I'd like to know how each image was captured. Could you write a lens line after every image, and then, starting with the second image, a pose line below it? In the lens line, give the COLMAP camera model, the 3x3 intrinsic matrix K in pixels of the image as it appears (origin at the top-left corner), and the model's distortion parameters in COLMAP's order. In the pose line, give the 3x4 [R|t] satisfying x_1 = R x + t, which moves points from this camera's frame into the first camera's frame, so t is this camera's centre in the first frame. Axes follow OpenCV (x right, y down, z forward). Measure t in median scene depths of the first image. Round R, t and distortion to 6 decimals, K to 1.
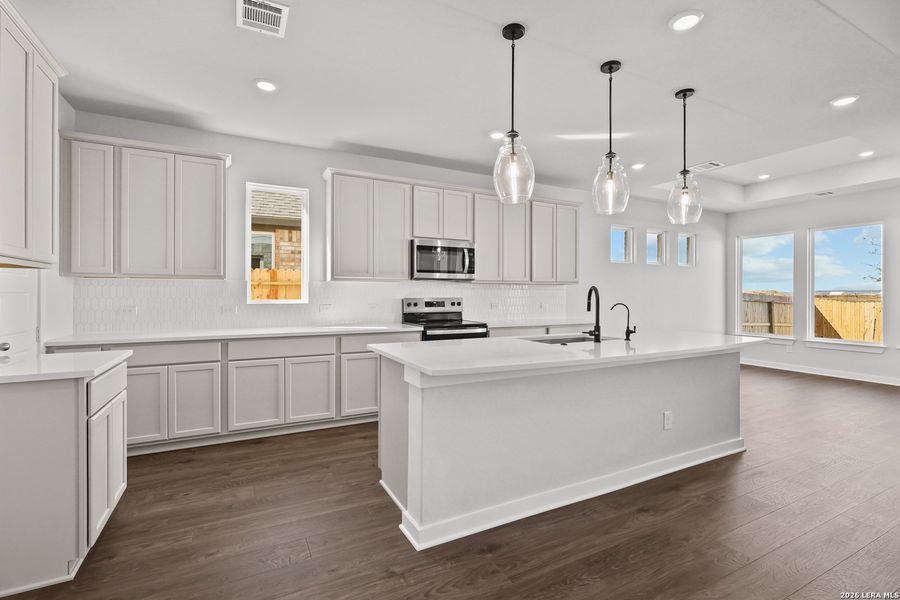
lens RADIAL K [[415.4, 0, 452.6], [0, 415.4, 294.0], [0, 0, 1]] dist [-0.001560, 0.000083]
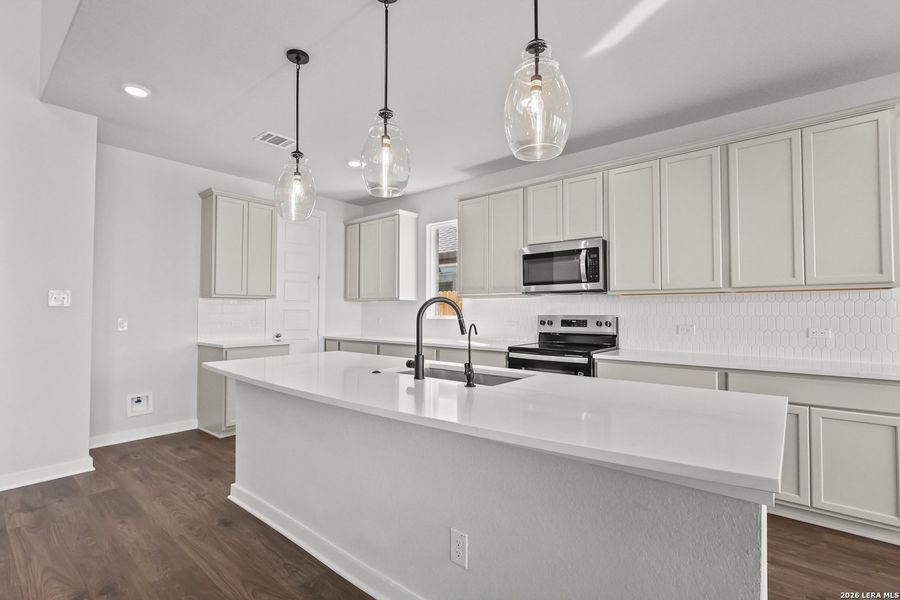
lens RADIAL K [[418.2, 0, 445.8], [0, 418.2, 300.7], [0, 0, 1]] dist [0.000460, 0.000503]
pose [[0.377371, -0.025399, -0.925714, 0.701187], [-0.000443, 0.999619, -0.027608, 0.004369], [0.926062, 0.010828, 0.377216, 0.541130]]
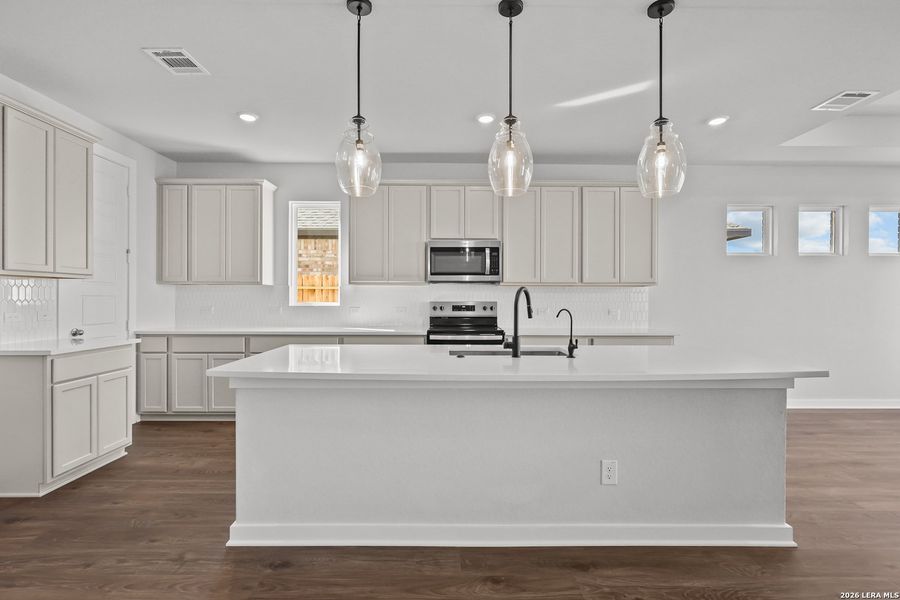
lens RADIAL K [[414.3, 0, 447.7], [0, 414.3, 299.8], [0, 0, 1]] dist [-0.000855, 0.000054]
pose [[0.888516, 0.002673, -0.458838, 0.414783], [-0.001277, 0.999994, 0.003352, 0.002689], [0.458844, -0.002392, 0.888514, 0.162827]]
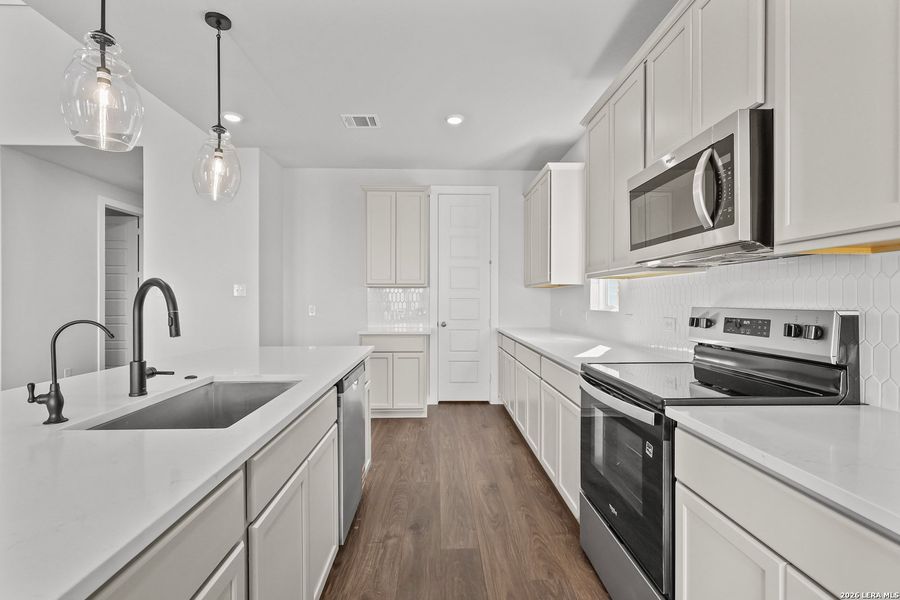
lens RADIAL K [[418.2, 0, 445.8], [0, 418.2, 300.7], [0, 0, 1]] dist [0.000460, 0.000503]
pose [[-0.440905, -0.000880, -0.897553, 0.439612], [-0.001863, 0.999998, -0.000065, 0.004164], [0.897552, 0.001643, -0.440906, 1.070917]]
